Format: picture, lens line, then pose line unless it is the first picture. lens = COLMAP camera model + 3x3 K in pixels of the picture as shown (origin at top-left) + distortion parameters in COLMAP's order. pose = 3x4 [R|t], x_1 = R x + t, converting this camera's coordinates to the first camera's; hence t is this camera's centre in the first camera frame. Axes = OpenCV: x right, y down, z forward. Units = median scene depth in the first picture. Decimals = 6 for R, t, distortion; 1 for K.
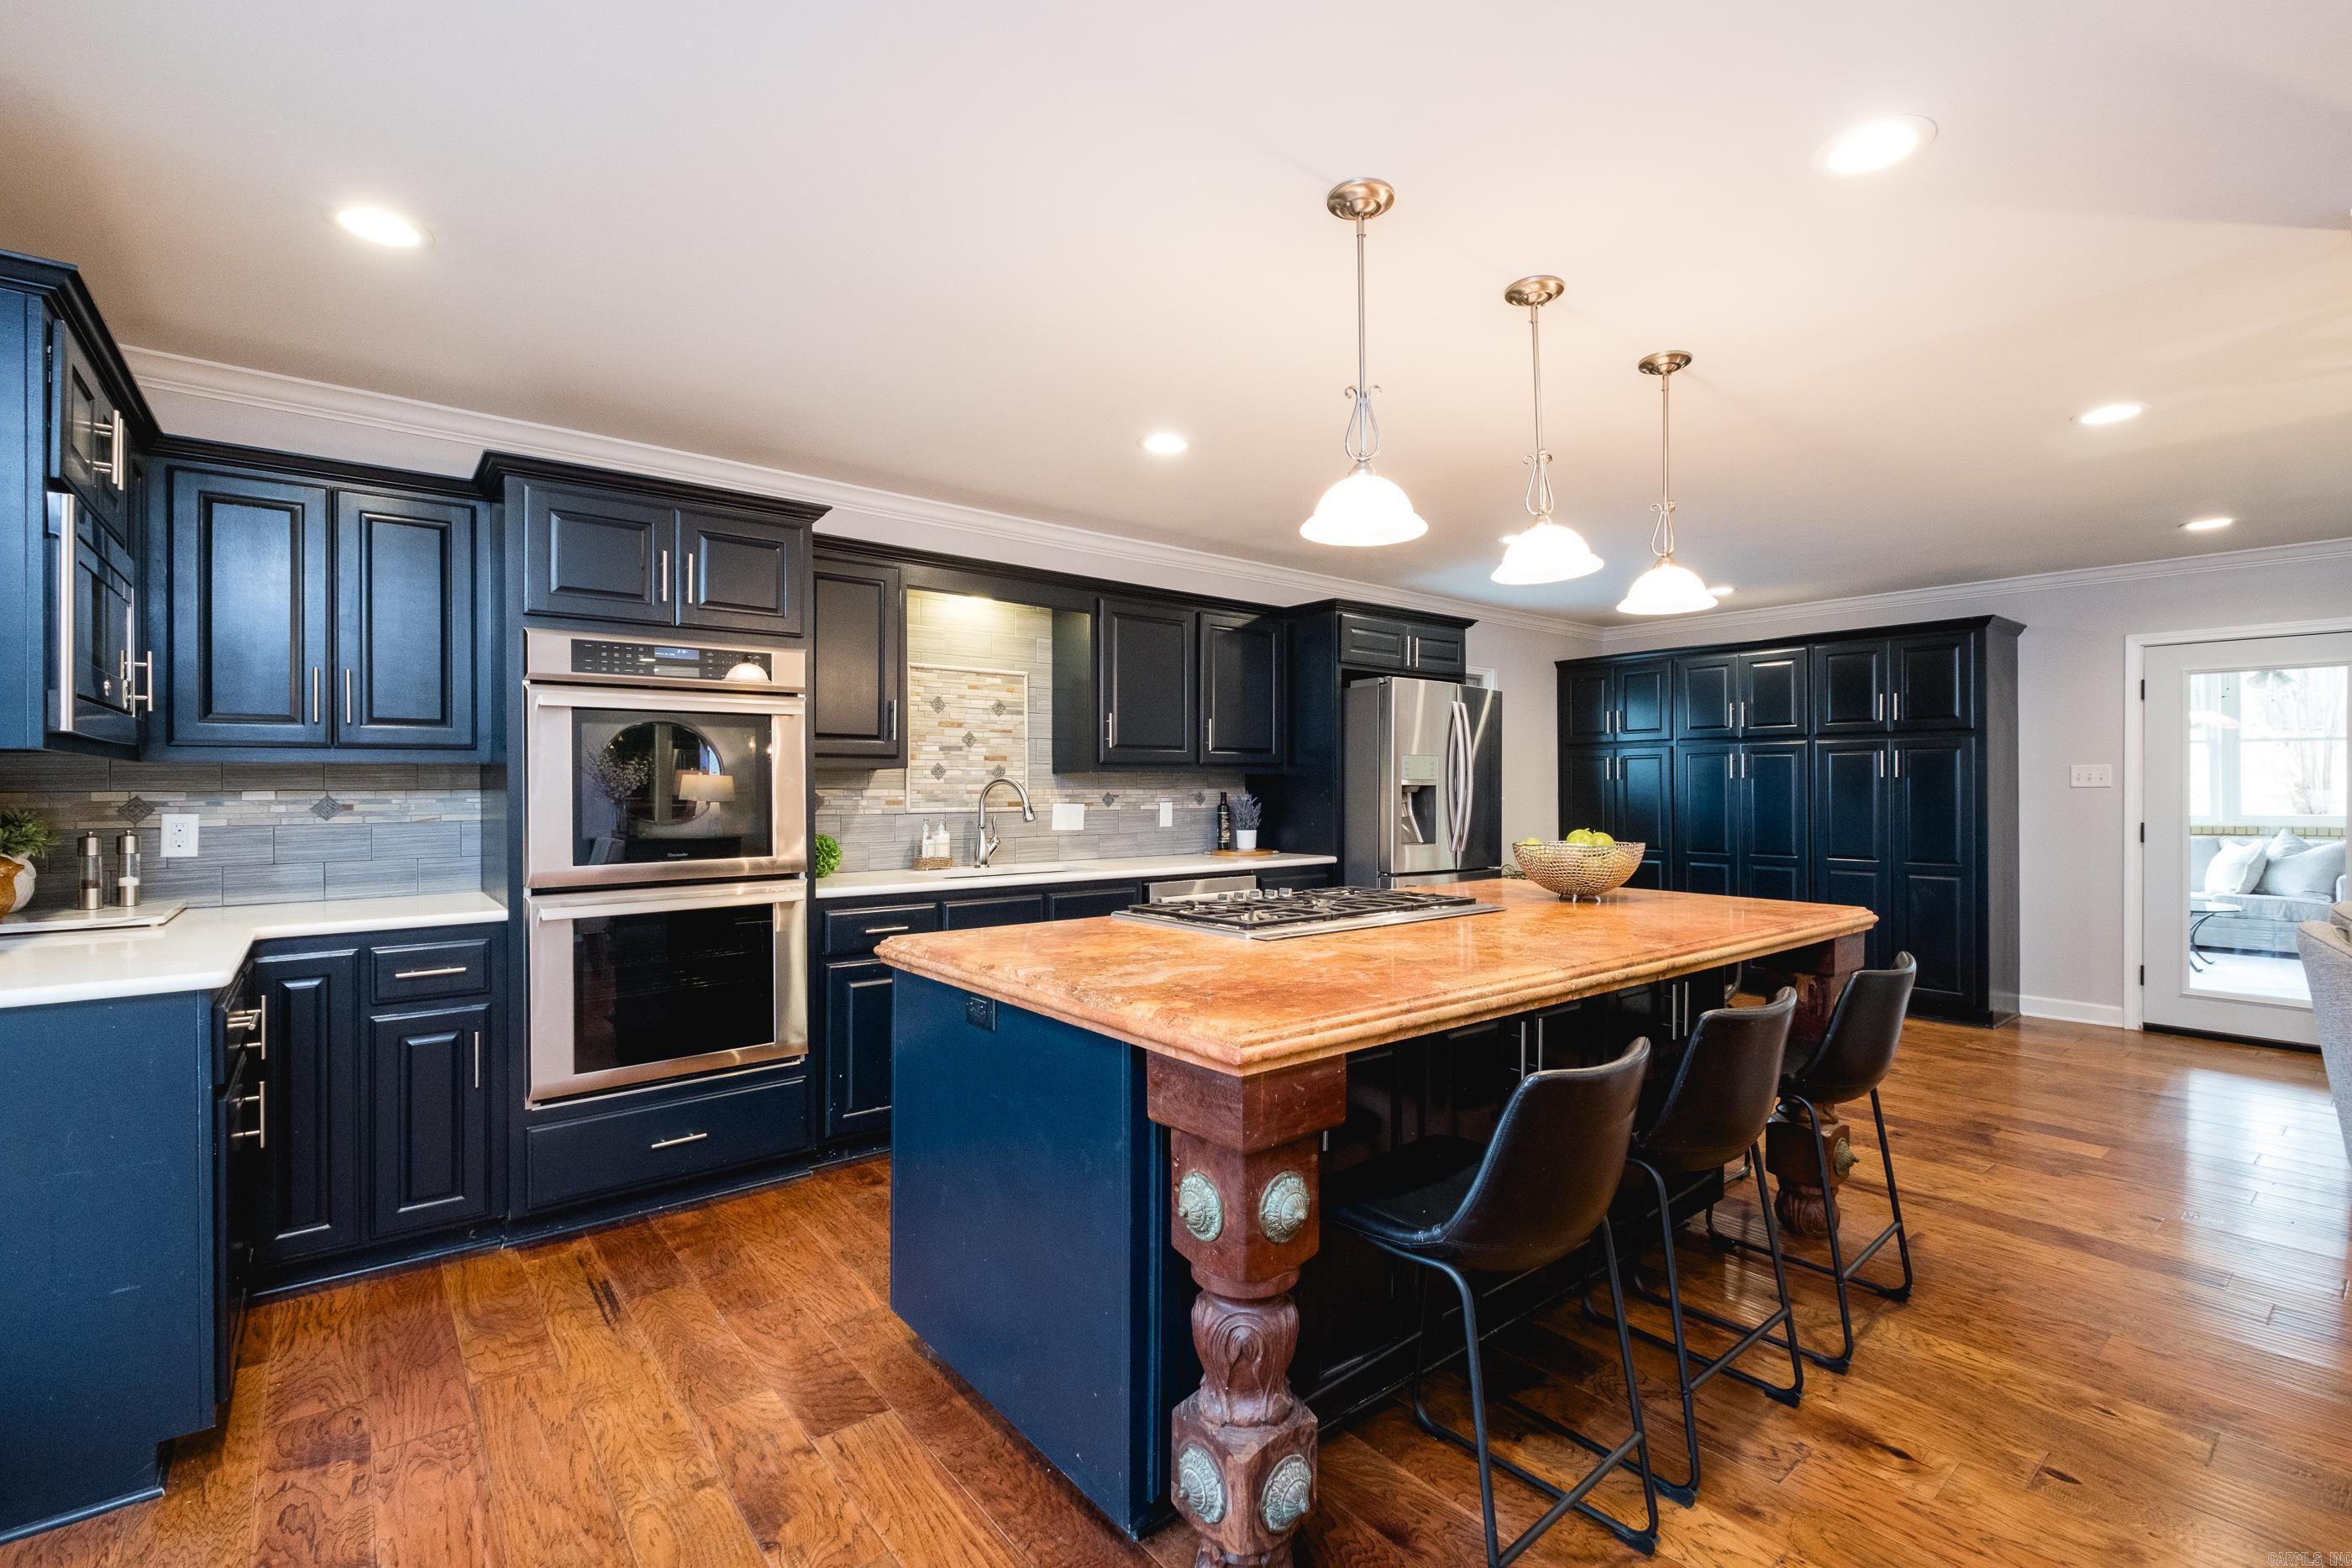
lens RADIAL K [[1030.4, 0, 1188.1], [0, 1030.4, 768.0], [0, 0, 1]] dist [0.016337, -0.011662]
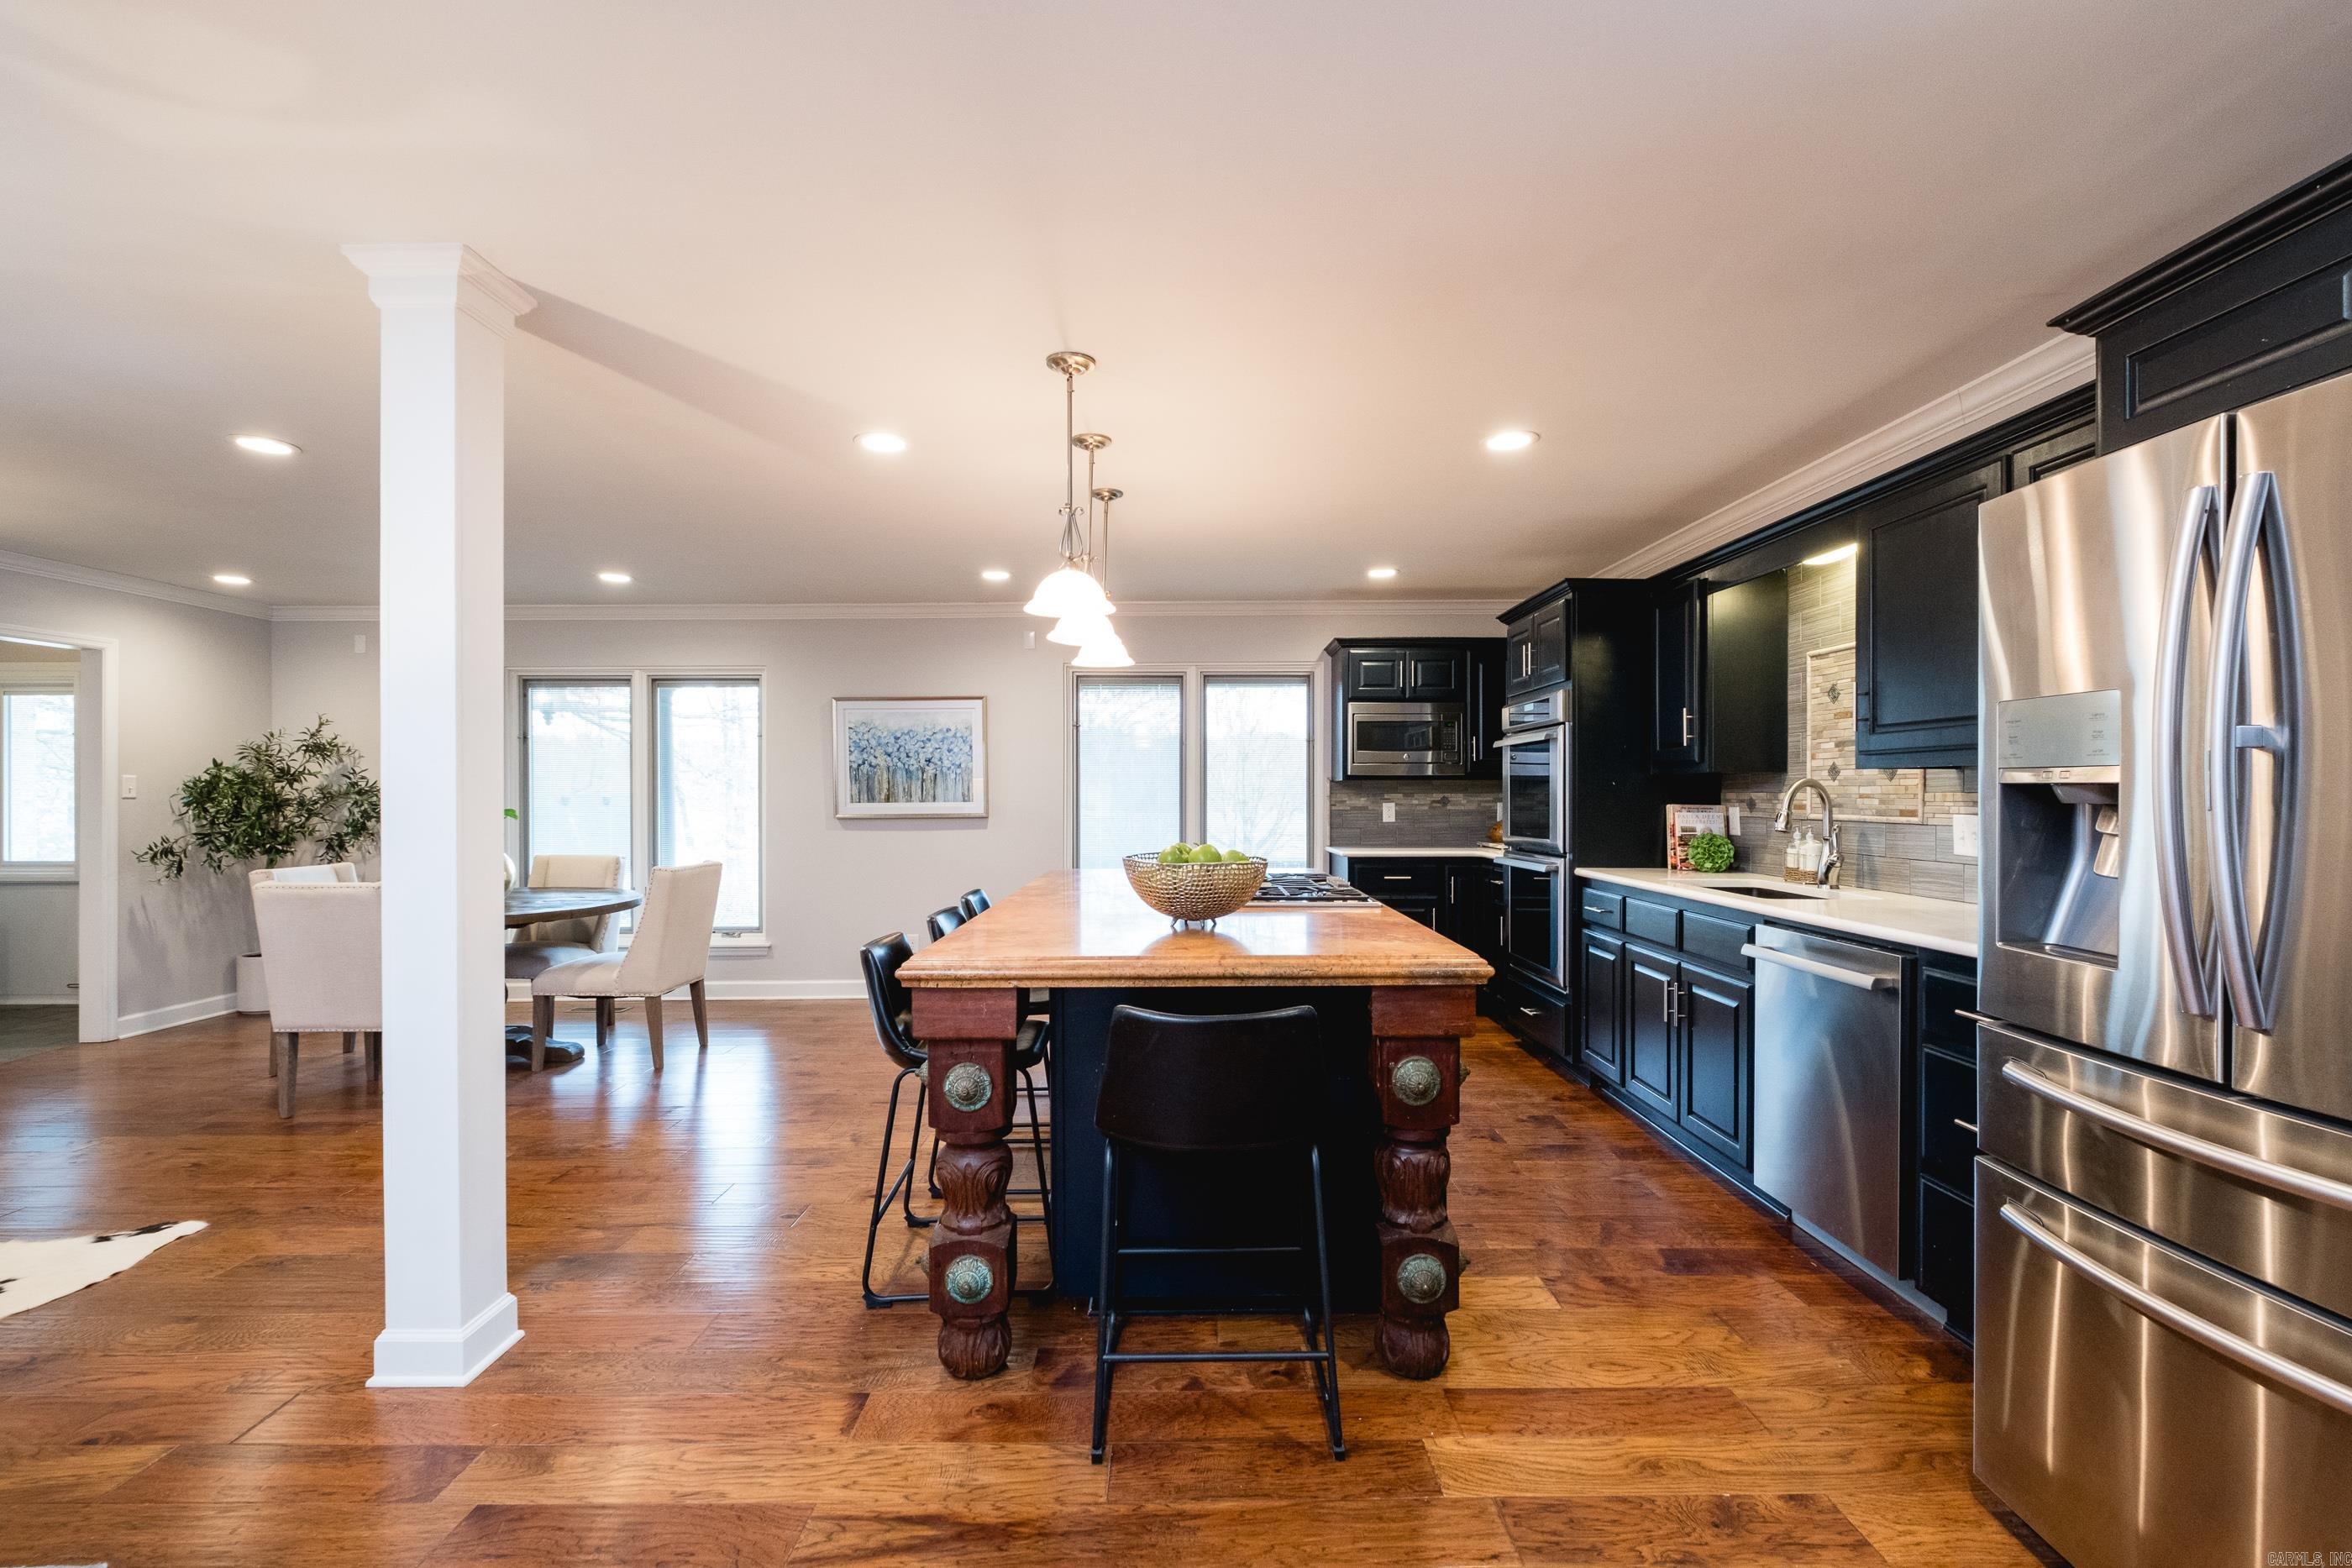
lens RADIAL K [[1011.2, 0, 1177.7], [0, 1011.2, 796.6], [0, 0, 1]] dist [0.004492, 0.000109]
pose [[-0.630901, 0.005970, -0.775841, 0.770678], [0.017955, 0.999815, -0.006908, 0.020406], [0.775656, -0.018289, -0.630891, 1.137520]]
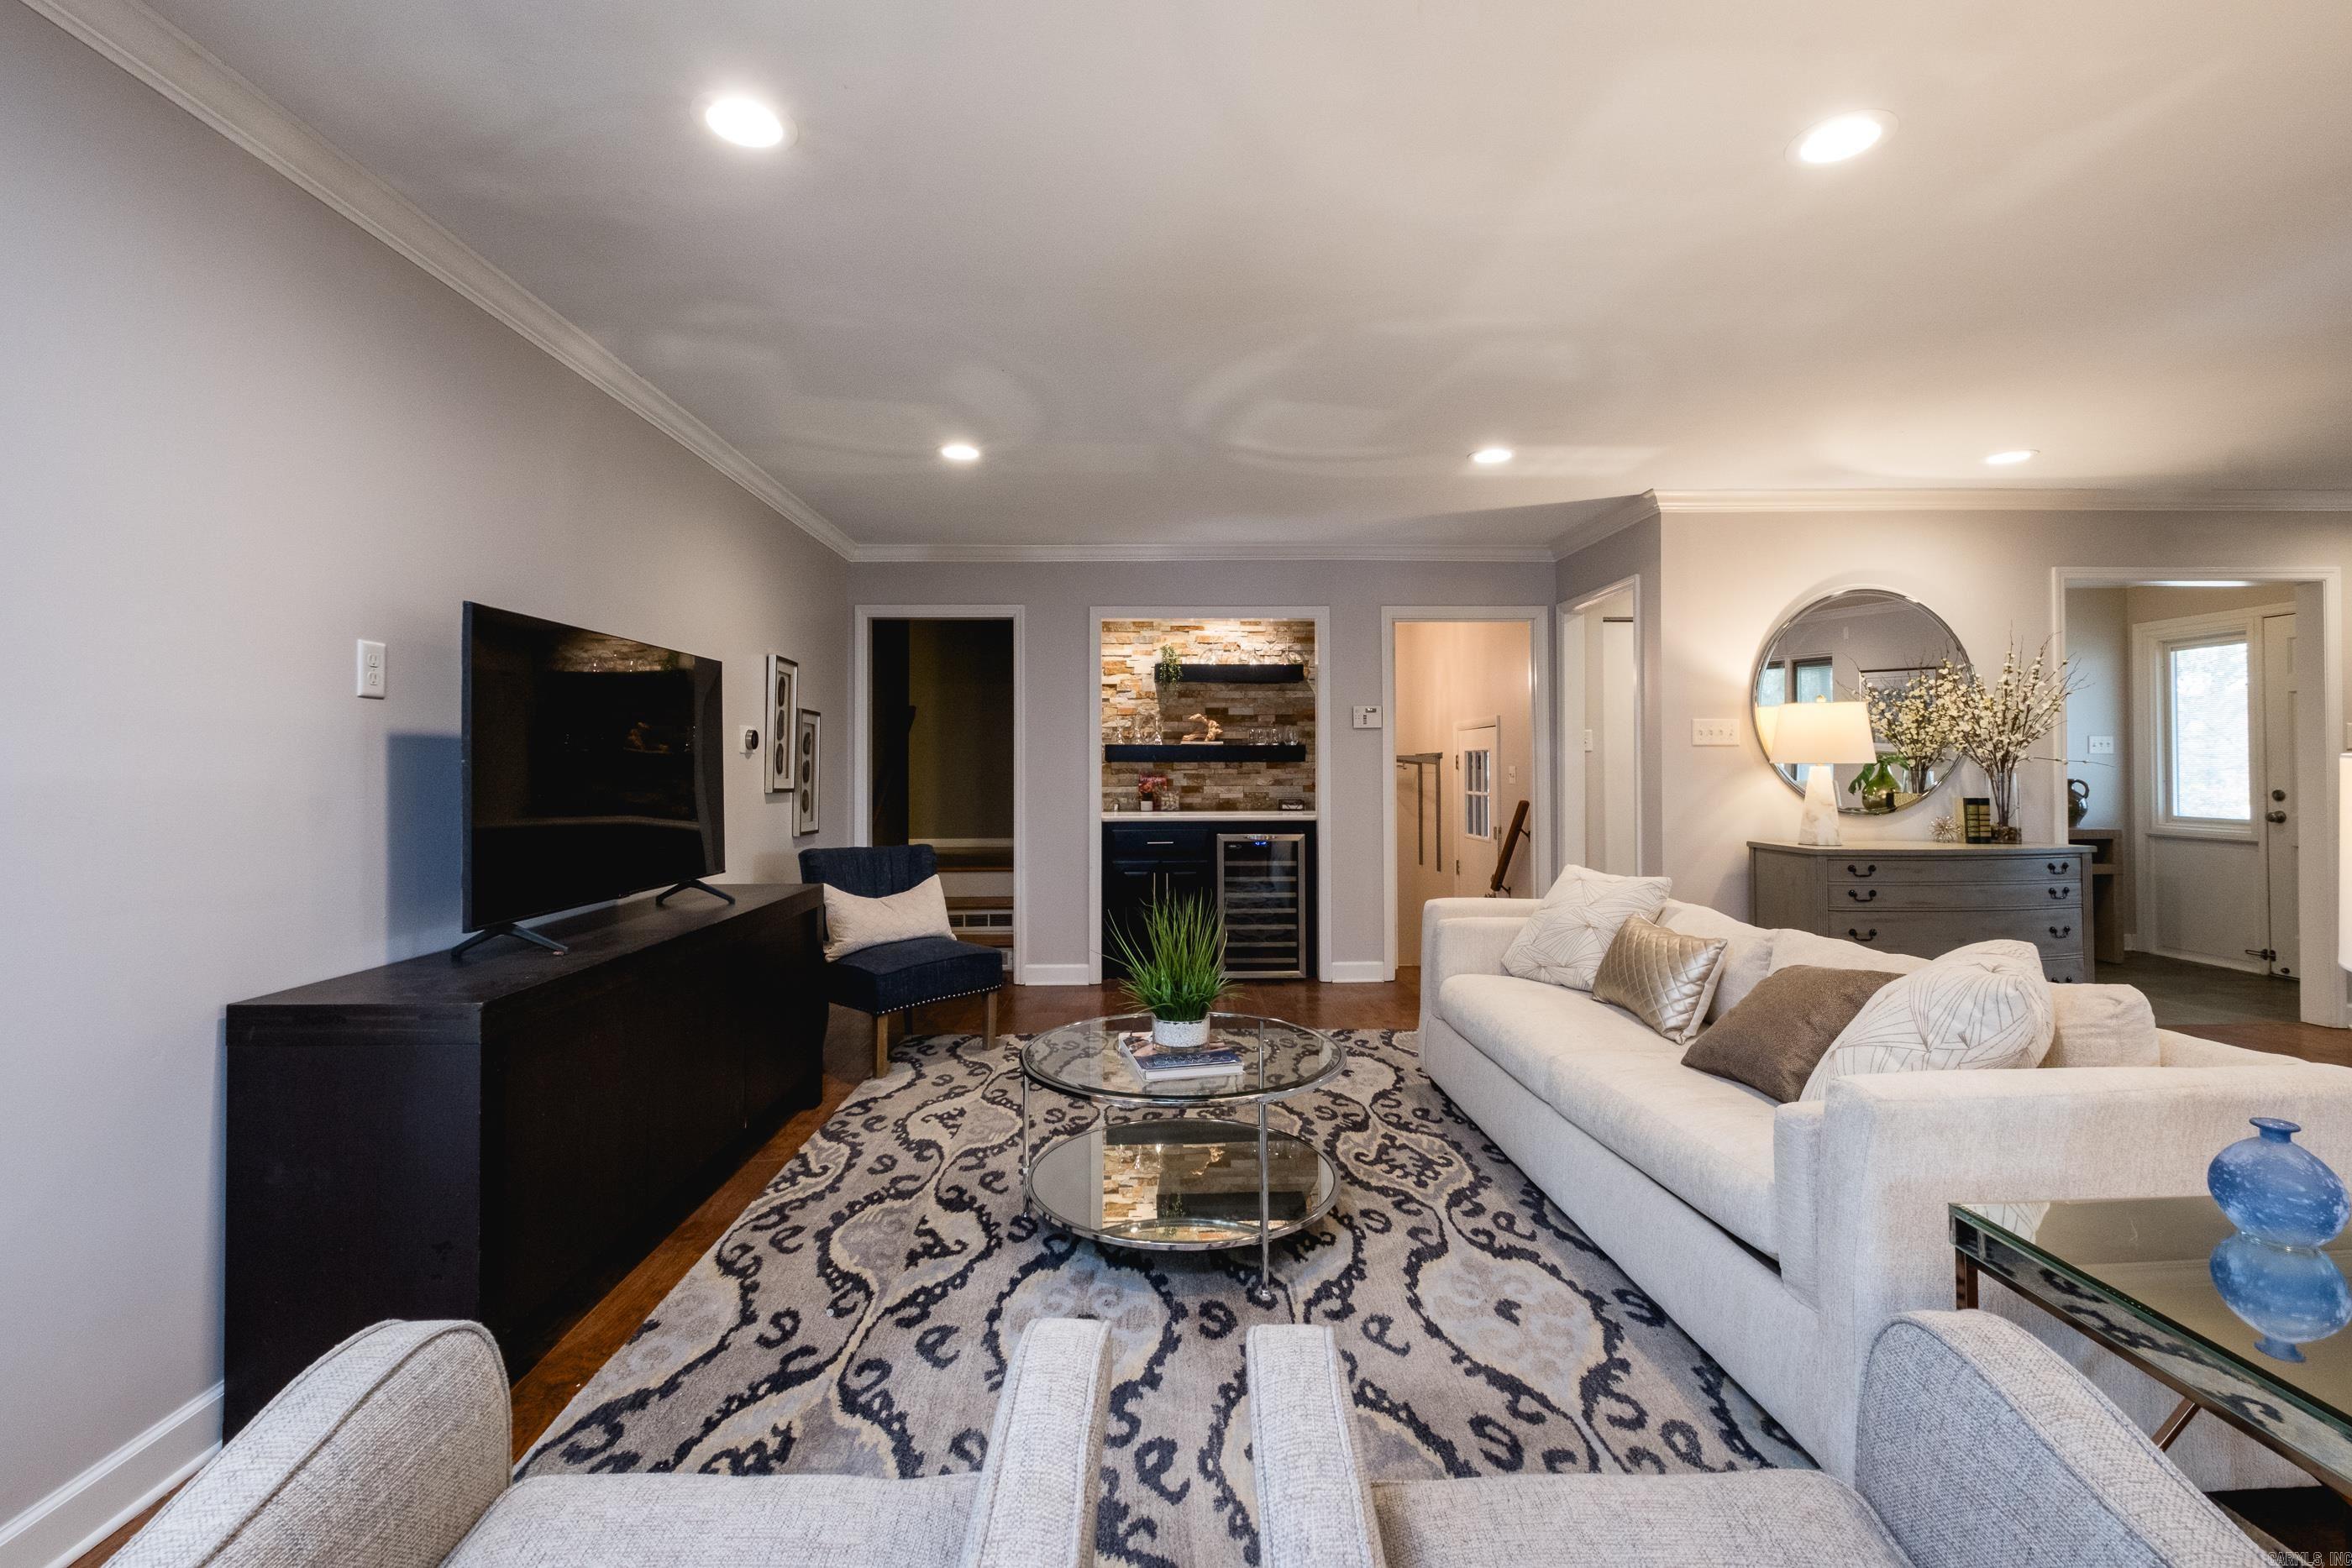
lens RADIAL K [[1017.4, 0, 1180.2], [0, 1017.4, 754.3], [0, 0, 1]] dist [0.003627, -0.000740]
pose [[-0.792294, 0.012669, 0.610008, 0.949464], [-0.005183, 0.999609, -0.027492, 0.031843], [-0.610118, -0.024944, -0.791918, 0.952971]]
